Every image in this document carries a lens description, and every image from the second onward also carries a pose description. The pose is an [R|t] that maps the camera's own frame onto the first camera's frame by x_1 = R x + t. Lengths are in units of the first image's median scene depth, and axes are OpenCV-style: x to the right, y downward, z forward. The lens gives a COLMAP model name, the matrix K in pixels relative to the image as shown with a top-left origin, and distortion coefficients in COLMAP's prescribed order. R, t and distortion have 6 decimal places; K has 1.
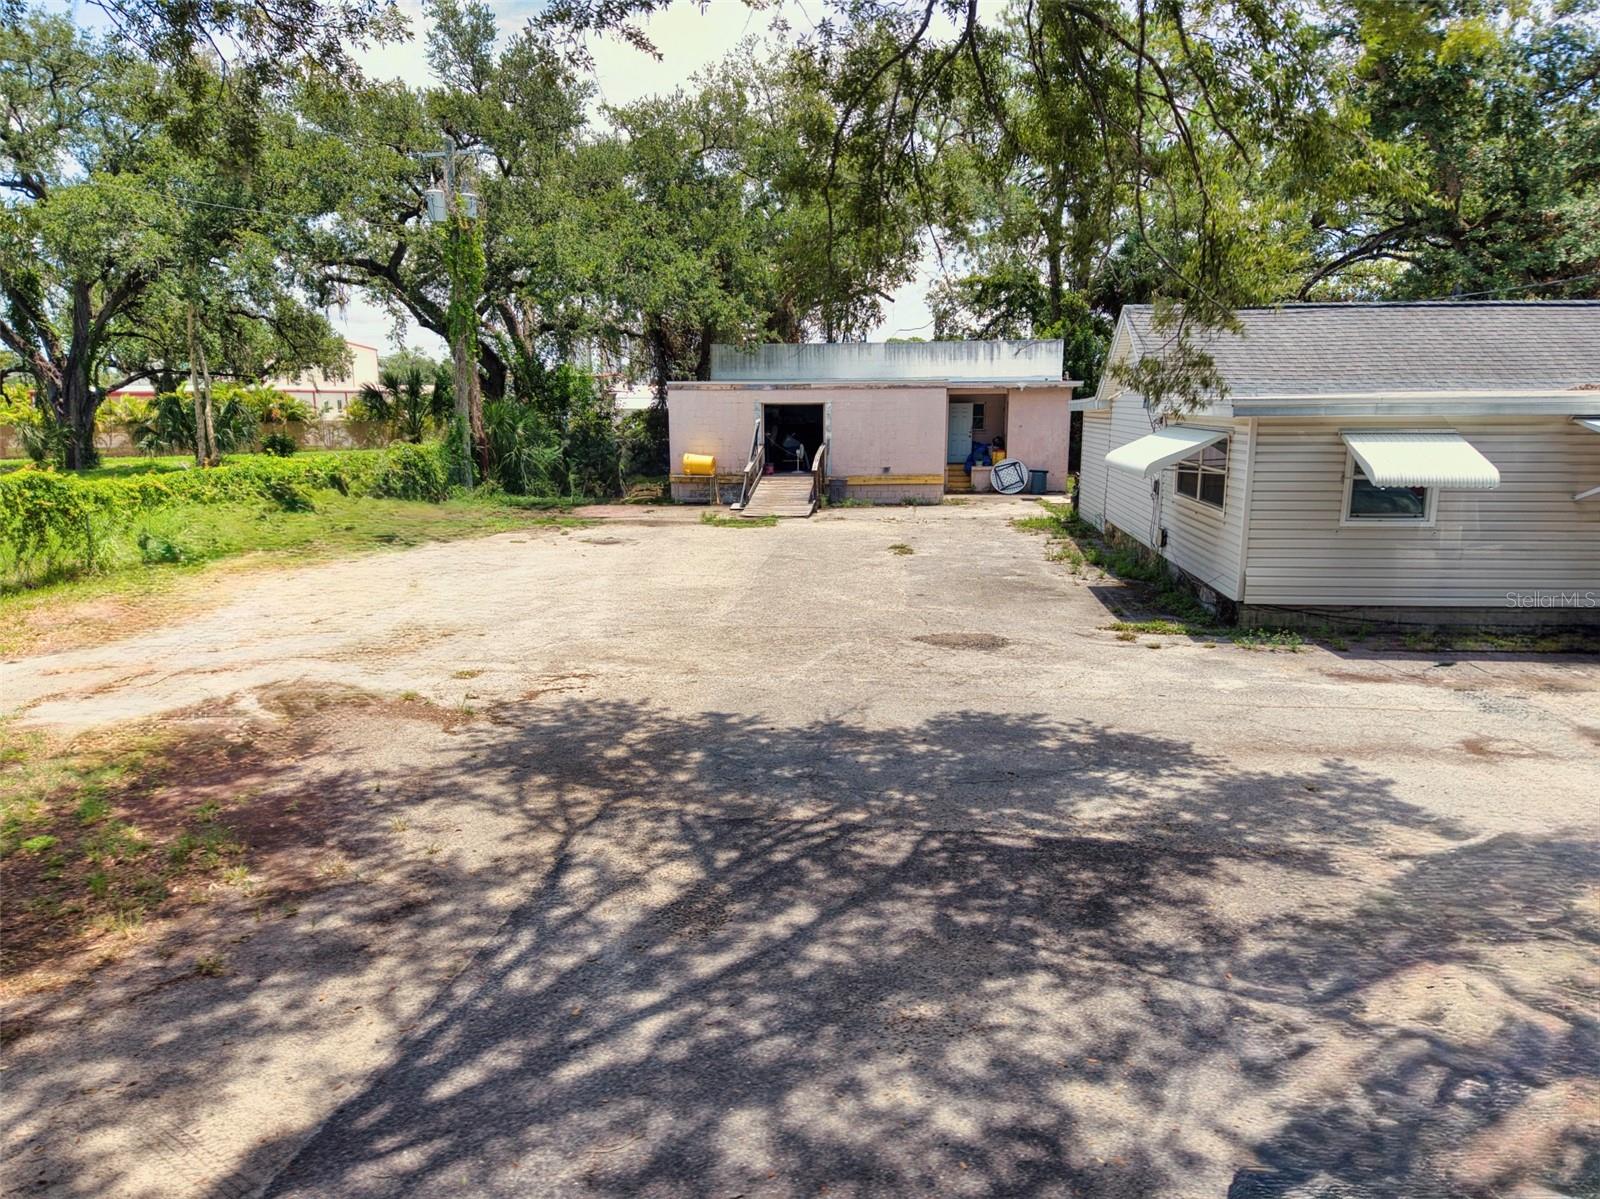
lens RADIAL K [[1081.8, 0, 800.0], [0, 1081.8, 599.5], [0, 0, 1]] dist [0.026454, -0.028758]
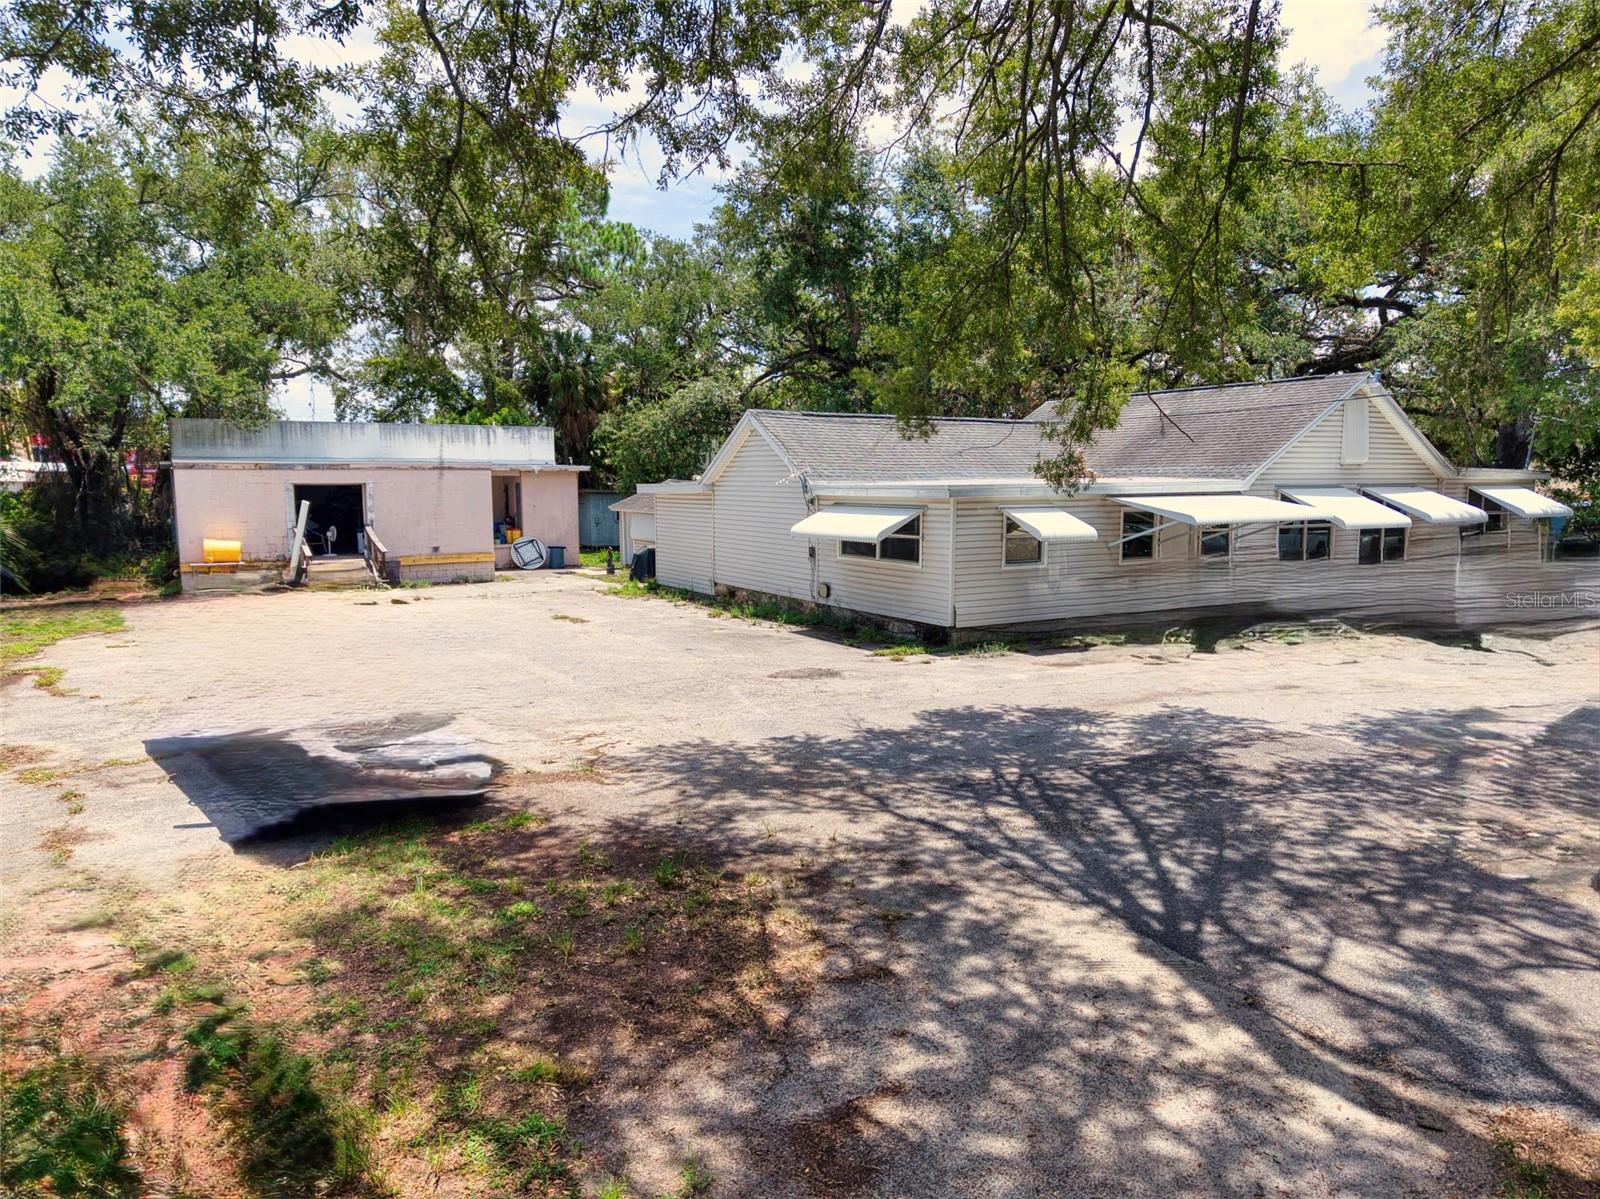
lens RADIAL K [[1081.8, 0, 800.0], [0, 1081.8, 599.5], [0, 0, 1]] dist [0.026454, -0.028758]
pose [[0.799873, -0.061182, 0.597042, -1.168676], [0.104226, 0.993835, -0.037790, -0.001988], [-0.591050, 0.092454, 0.801319, -0.023659]]
